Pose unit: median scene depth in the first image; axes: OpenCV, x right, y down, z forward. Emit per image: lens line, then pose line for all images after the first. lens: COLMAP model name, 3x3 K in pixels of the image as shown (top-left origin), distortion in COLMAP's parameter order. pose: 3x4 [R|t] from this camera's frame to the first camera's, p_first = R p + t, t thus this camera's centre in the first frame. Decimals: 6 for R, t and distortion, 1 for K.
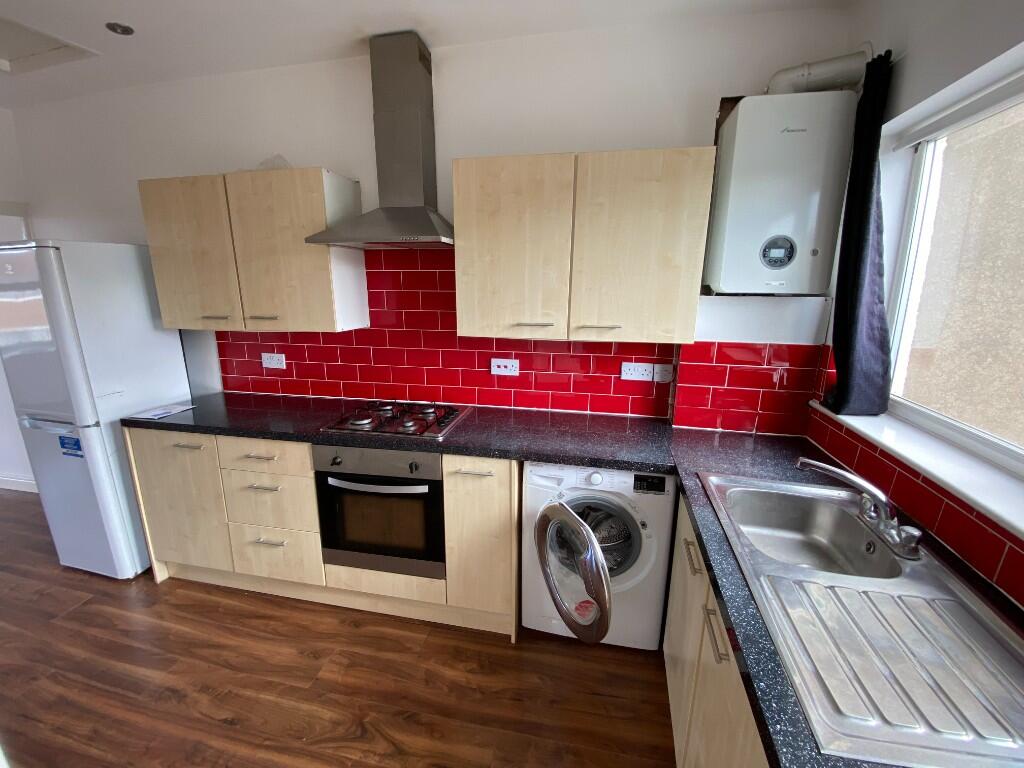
lens RADIAL K [[412.5, 0, 501.3], [0, 412.5, 380.1], [0, 0, 1]] dist [-0.010617, -0.004027]
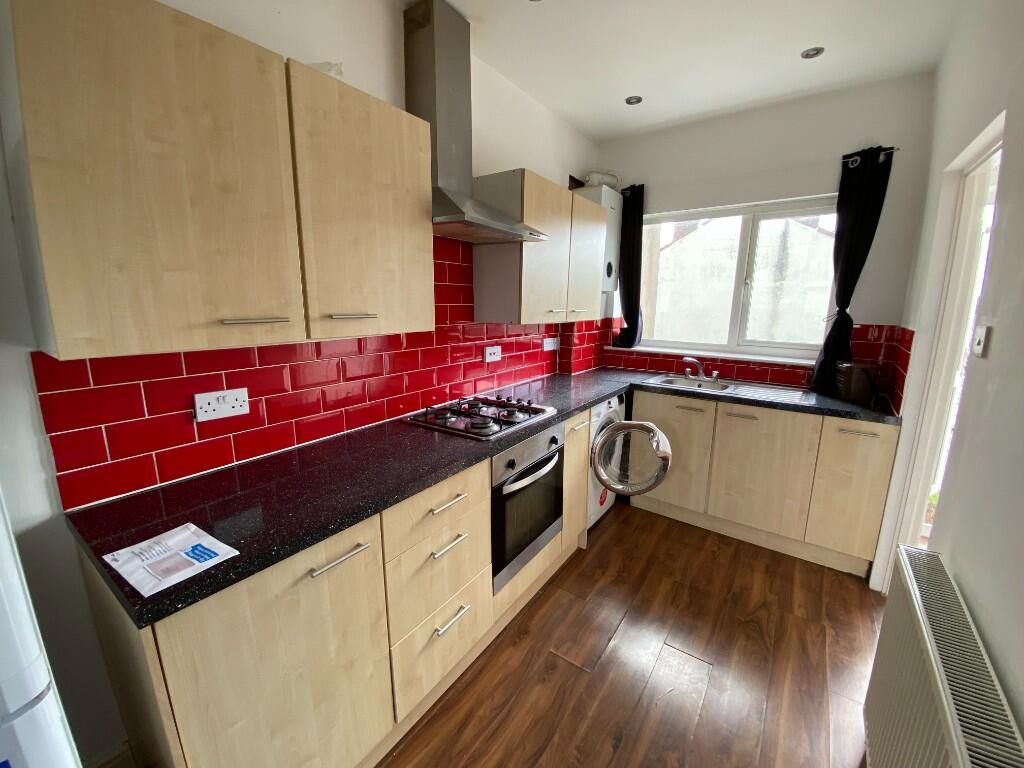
lens RADIAL K [[412.5, 0, 509.3], [0, 412.5, 380.7], [0, 0, 1]] dist [-0.010617, -0.004027]
pose [[0.403686, -0.174629, 0.898077, -1.078163], [0.196543, 0.975249, 0.101289, -0.070789], [-0.893537, 0.135622, 0.428016, 0.527181]]
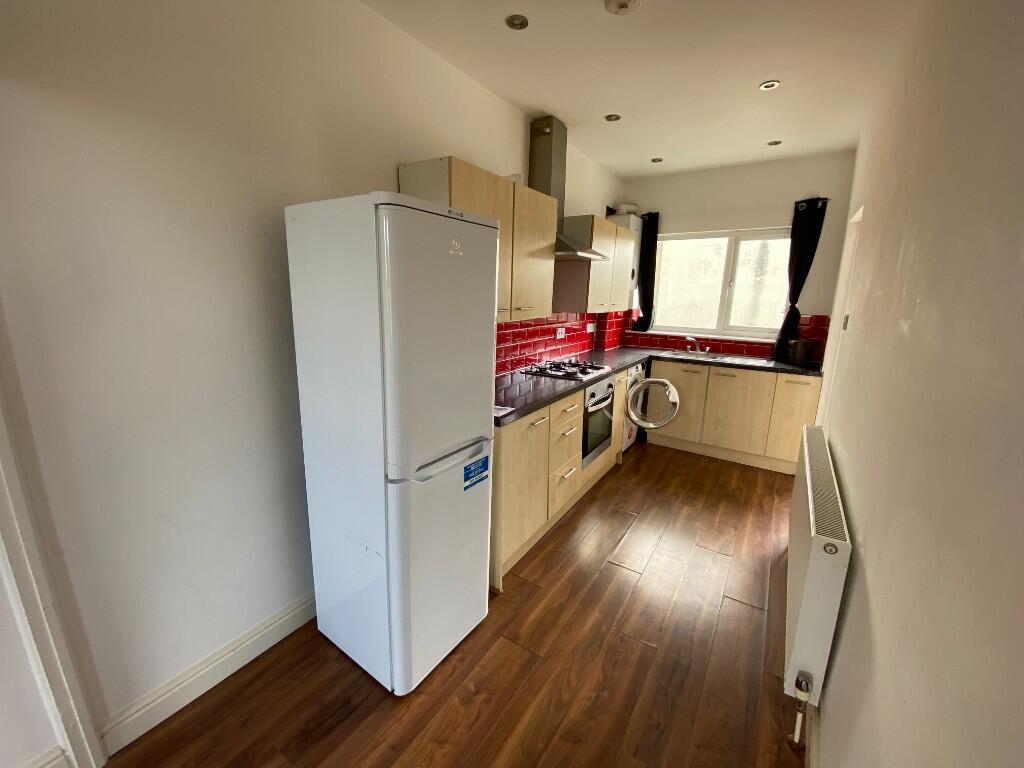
lens RADIAL K [[412.5, 0, 503.7], [0, 412.5, 384.3], [0, 0, 1]] dist [-0.010617, -0.004027]
pose [[0.383988, -0.201391, 0.901108, -1.756042], [0.193078, 0.971862, 0.134928, -0.109196], [-0.902925, 0.122173, 0.412067, 0.590011]]
